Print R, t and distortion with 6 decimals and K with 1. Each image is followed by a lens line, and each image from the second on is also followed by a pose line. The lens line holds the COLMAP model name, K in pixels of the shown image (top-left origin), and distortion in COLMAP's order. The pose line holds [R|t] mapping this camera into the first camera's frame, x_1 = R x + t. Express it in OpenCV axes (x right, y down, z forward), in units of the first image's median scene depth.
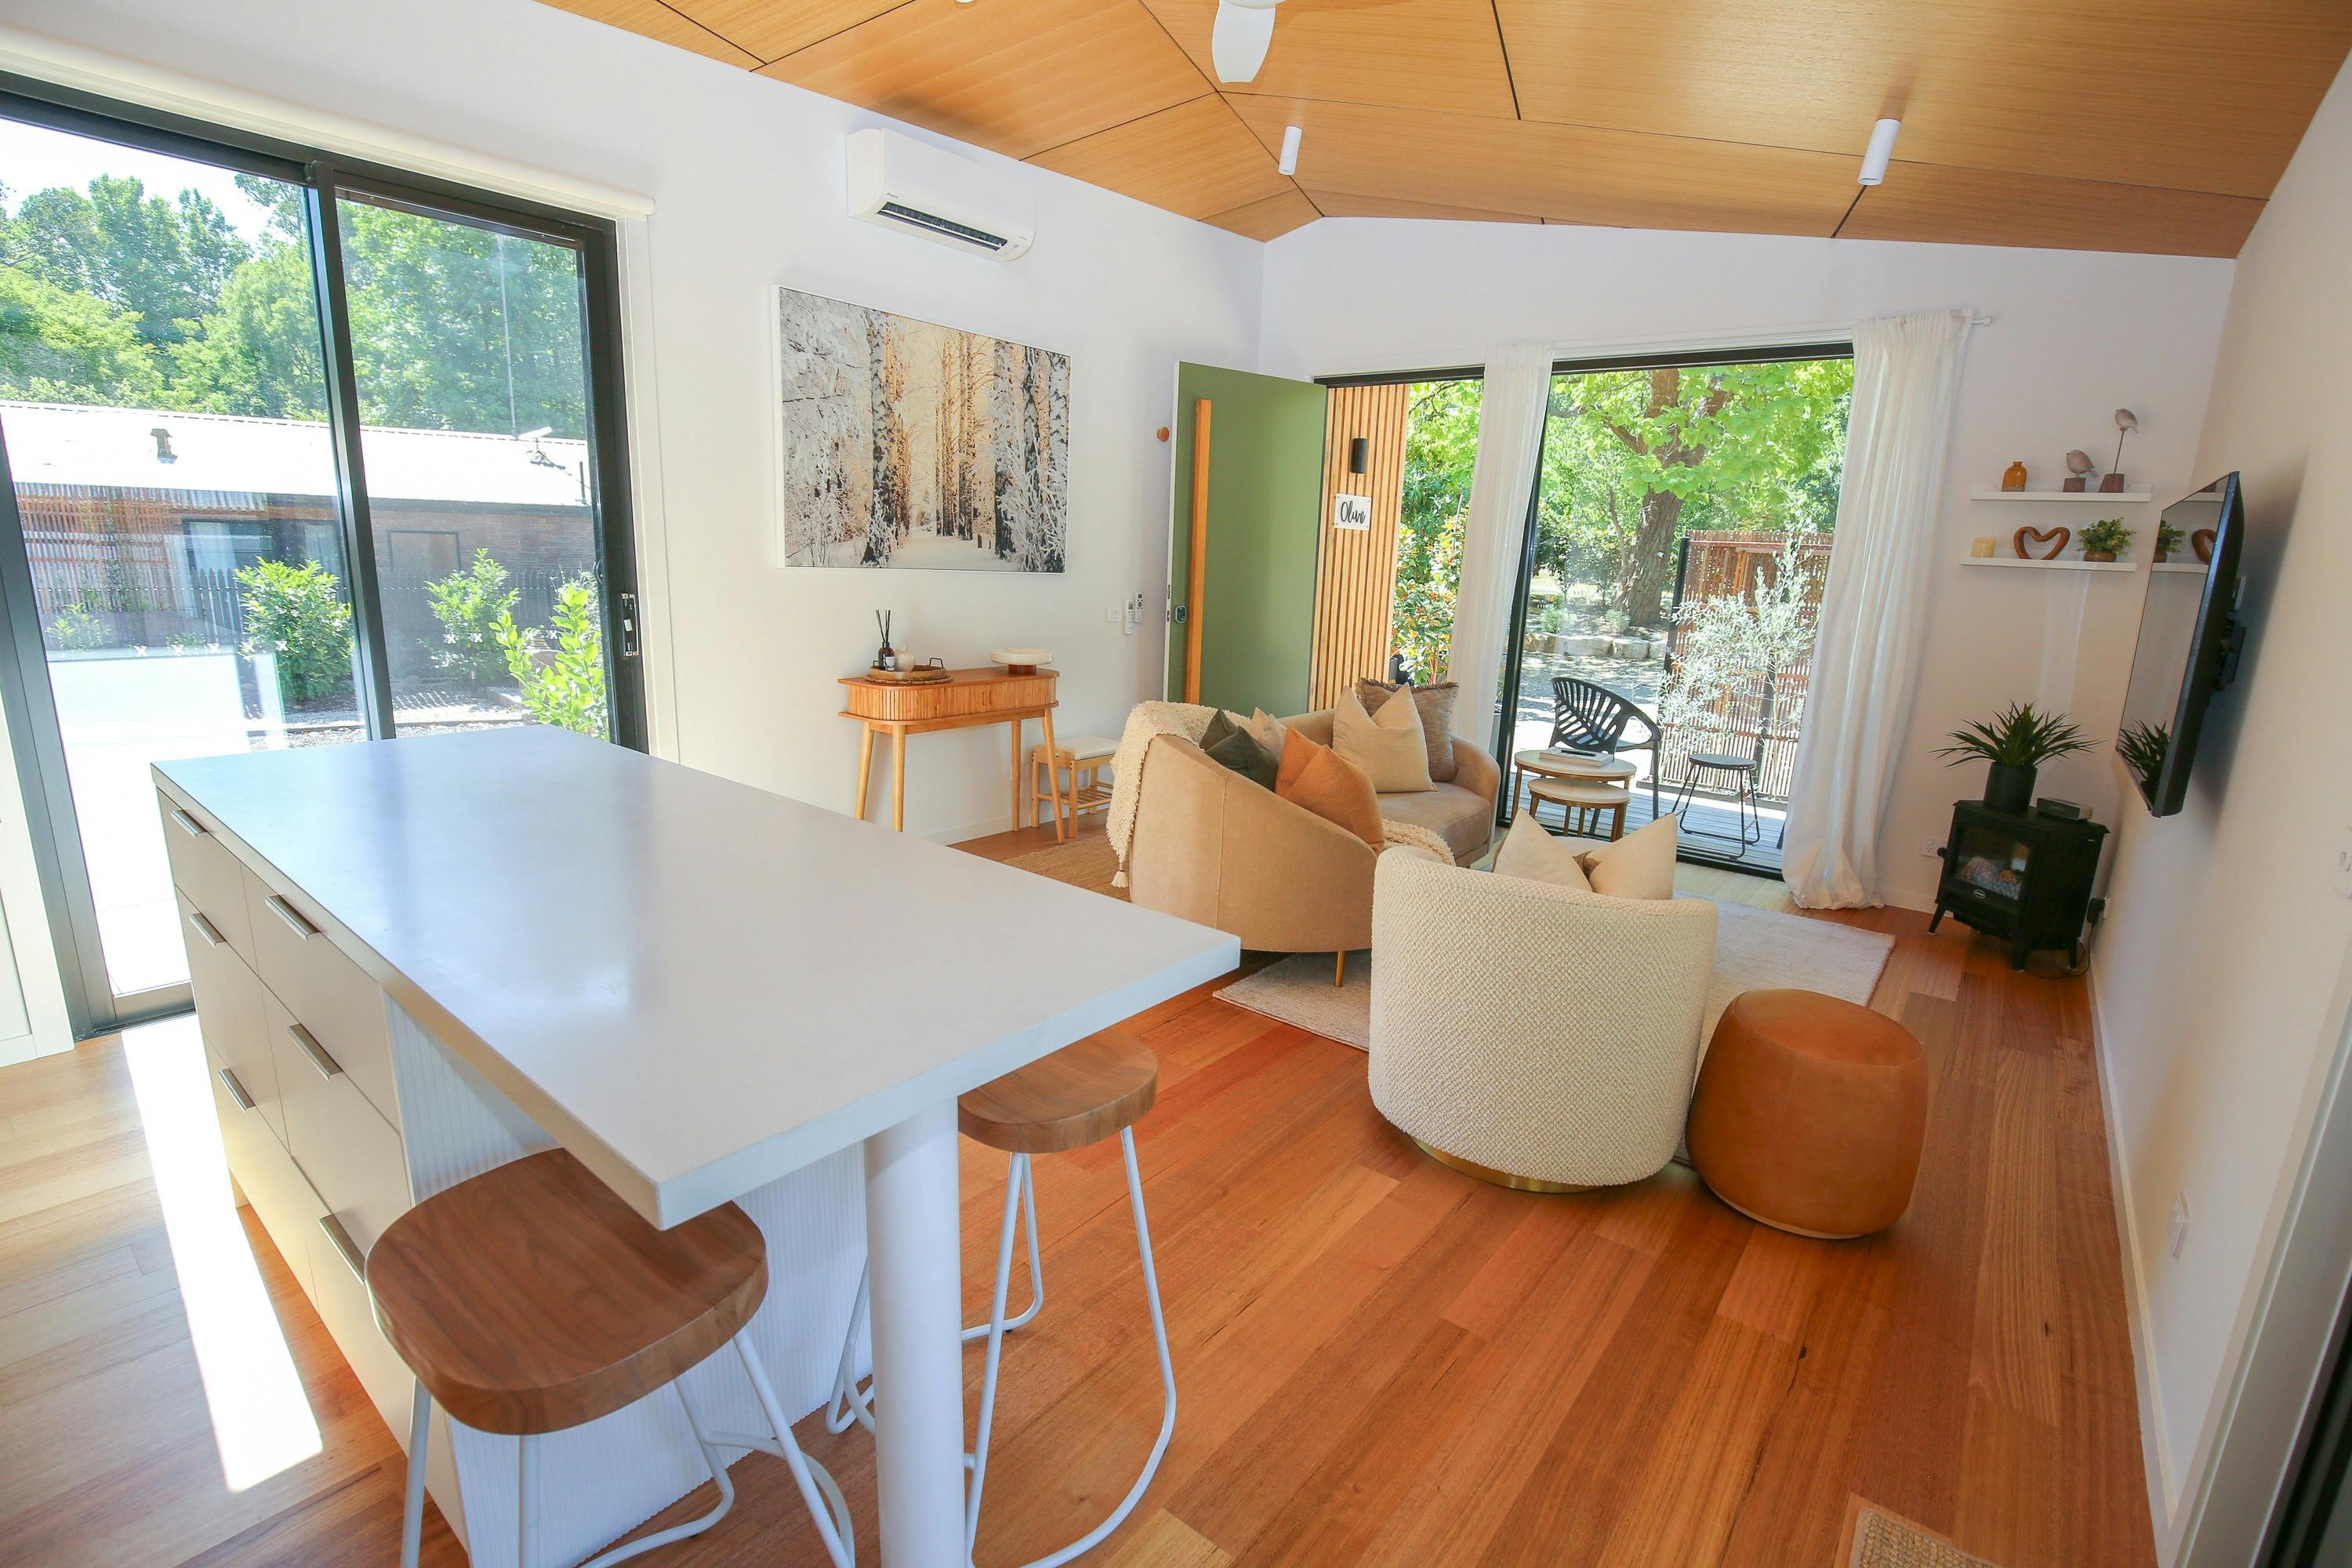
lens RADIAL K [[1088.0, 0, 1173.3], [0, 1088.0, 806.5], [0, 0, 1]] dist [-0.039998, 0.008216]
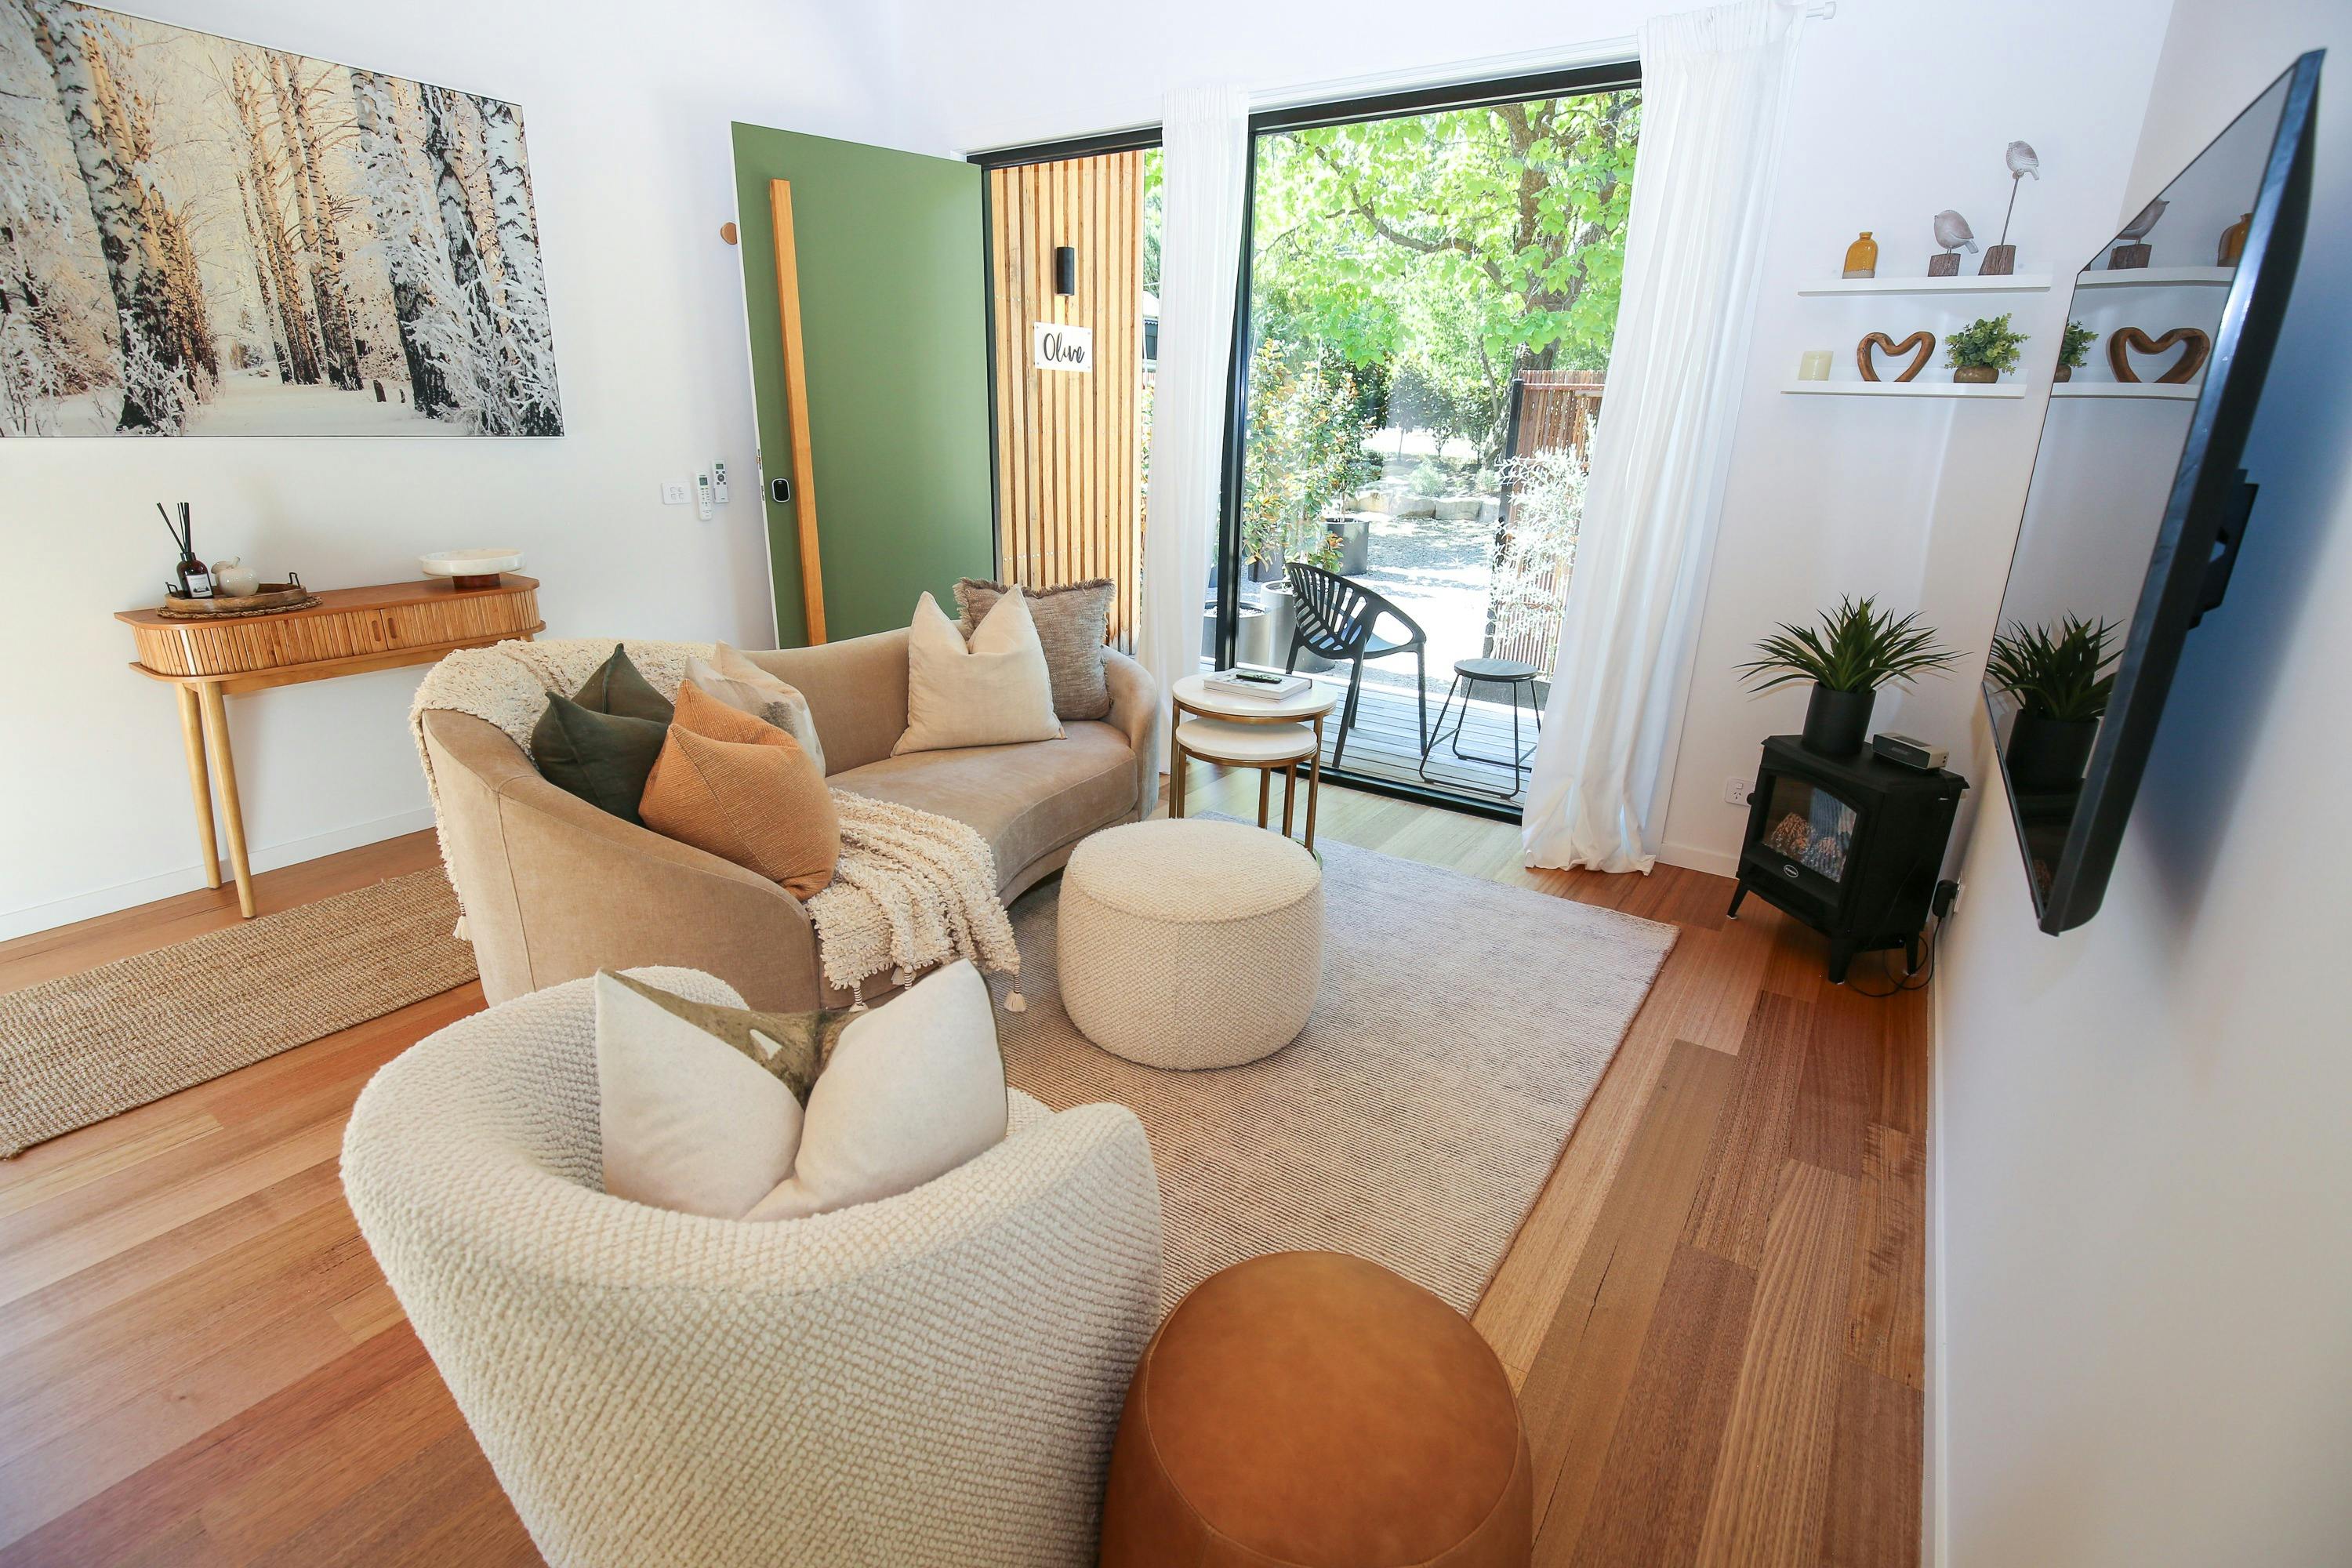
lens RADIAL K [[1088.0, 0, 1173.3], [0, 1088.0, 806.5], [0, 0, 1]] dist [-0.039998, 0.008216]
pose [[0.996414, -0.043046, 0.072842, 0.267012], [0.034322, 0.992533, 0.117046, -0.052153], [-0.077336, -0.114127, 0.990452, 0.296200]]
